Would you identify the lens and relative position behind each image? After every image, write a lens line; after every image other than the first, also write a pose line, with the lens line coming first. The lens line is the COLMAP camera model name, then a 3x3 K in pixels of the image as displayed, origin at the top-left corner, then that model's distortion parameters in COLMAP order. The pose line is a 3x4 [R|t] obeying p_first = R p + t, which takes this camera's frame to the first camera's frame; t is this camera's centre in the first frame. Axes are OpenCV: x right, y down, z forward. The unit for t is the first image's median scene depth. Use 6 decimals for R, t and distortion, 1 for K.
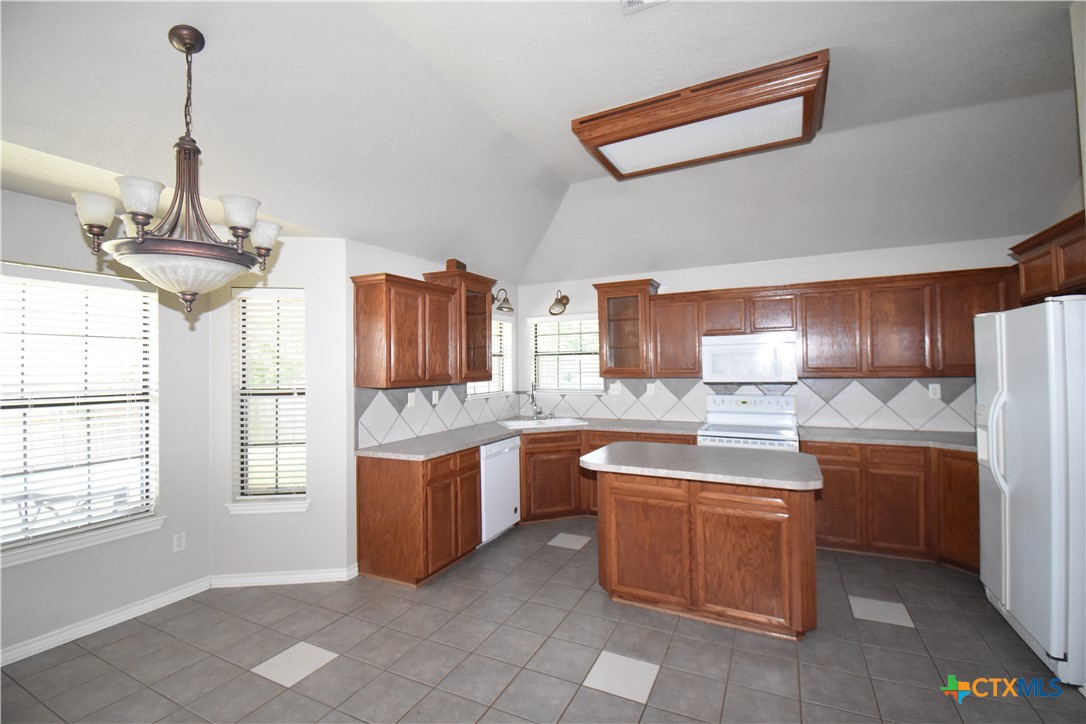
lens RADIAL K [[476.3, 0, 537.3], [0, 476.3, 362.6], [0, 0, 1]] dist [-0.006736, -0.004275]
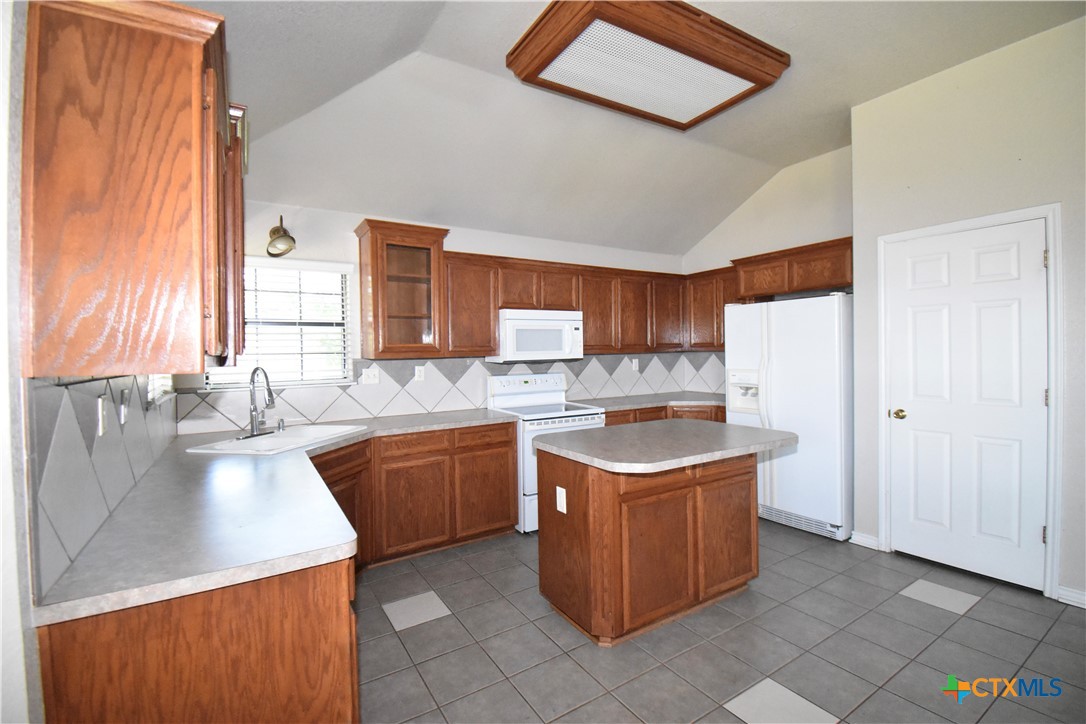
lens RADIAL K [[476.3, 0, 539.0], [0, 476.3, 362.0], [0, 0, 1]] dist [-0.006736, -0.004275]
pose [[0.522593, -0.013302, 0.852479, -0.402345], [0.003109, 0.999901, 0.013696, 0.034034], [-0.852577, -0.004507, 0.522582, 0.541167]]
